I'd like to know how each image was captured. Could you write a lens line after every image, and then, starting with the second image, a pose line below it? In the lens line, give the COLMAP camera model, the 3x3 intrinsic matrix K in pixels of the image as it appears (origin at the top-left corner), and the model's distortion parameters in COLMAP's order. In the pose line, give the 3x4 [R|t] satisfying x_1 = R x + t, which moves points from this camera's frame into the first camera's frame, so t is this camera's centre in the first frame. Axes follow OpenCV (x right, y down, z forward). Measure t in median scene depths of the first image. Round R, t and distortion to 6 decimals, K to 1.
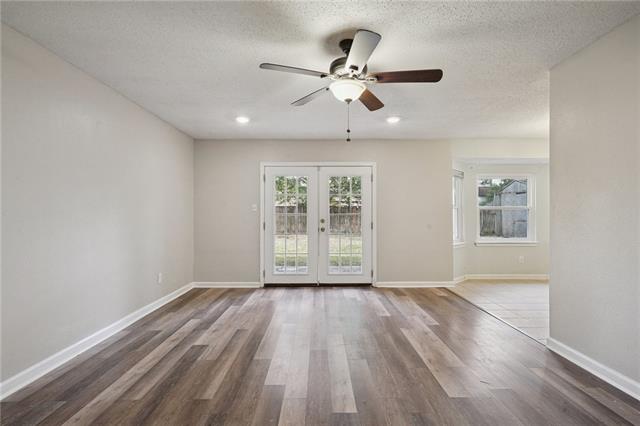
lens RADIAL K [[311.3, 0, 318.7], [0, 311.3, 215.4], [0, 0, 1]] dist [-0.004942, -0.000693]
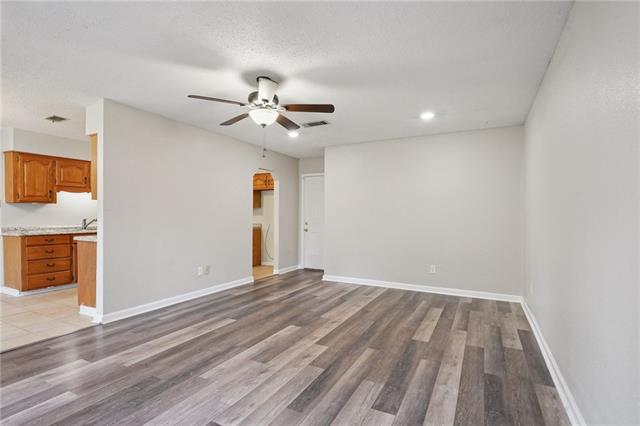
lens RADIAL K [[311.3, 0, 318.7], [0, 311.3, 215.4], [0, 0, 1]] dist [-0.004942, -0.000693]
pose [[-0.884336, -0.000802, 0.466850, -0.614072], [-0.001572, 0.999998, -0.001260, -0.000567], [-0.466848, -0.001849, -0.884336, 1.791508]]
